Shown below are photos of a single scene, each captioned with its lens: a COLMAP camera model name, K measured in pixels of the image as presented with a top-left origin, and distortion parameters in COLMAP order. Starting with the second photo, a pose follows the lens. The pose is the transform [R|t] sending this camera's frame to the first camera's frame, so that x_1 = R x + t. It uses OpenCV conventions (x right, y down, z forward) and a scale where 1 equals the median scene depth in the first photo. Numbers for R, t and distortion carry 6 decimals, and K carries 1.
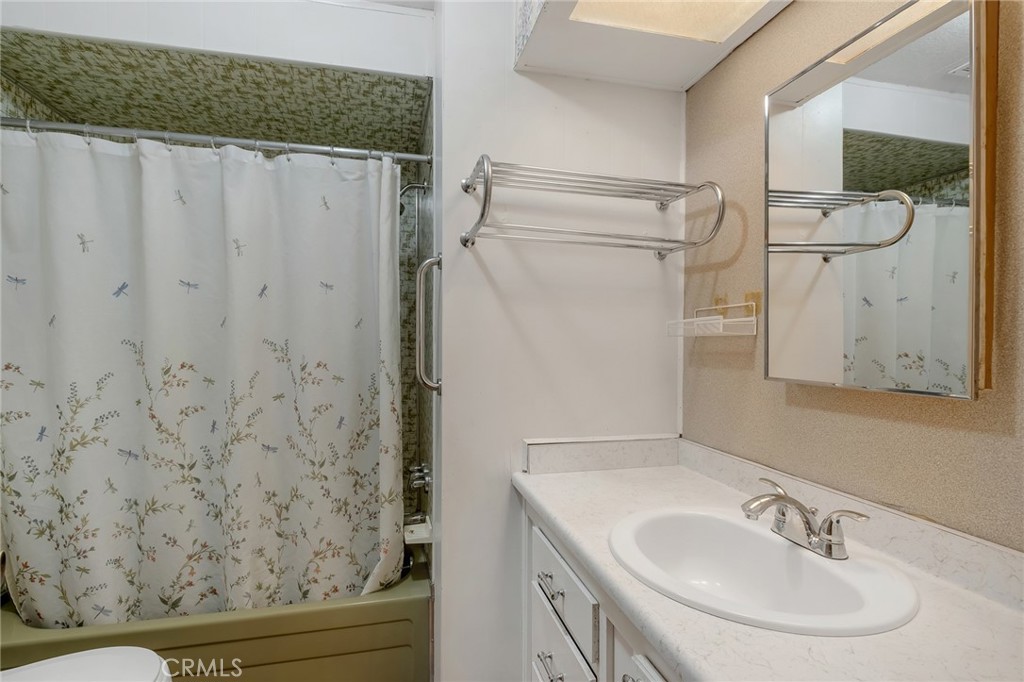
lens RADIAL K [[501.0, 0, 512.0], [0, 501.0, 341.0], [0, 0, 1]] dist [0.001659, 0.000137]
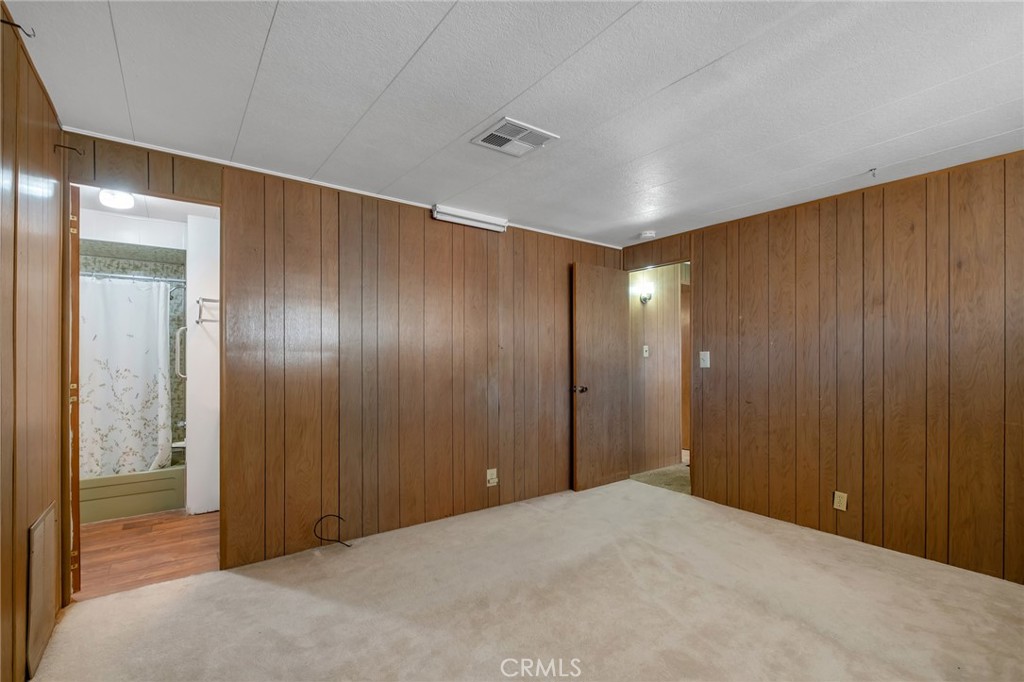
lens RADIAL K [[452.0, 0, 514.7], [0, 452.0, 355.5], [0, 0, 1]] dist [0.000269, -0.000021]
pose [[0.919685, -0.000382, 0.392656, 0.424515], [0.004730, 0.999938, -0.010108, 0.009890], [-0.392628, 0.011153, 0.919630, -1.550468]]
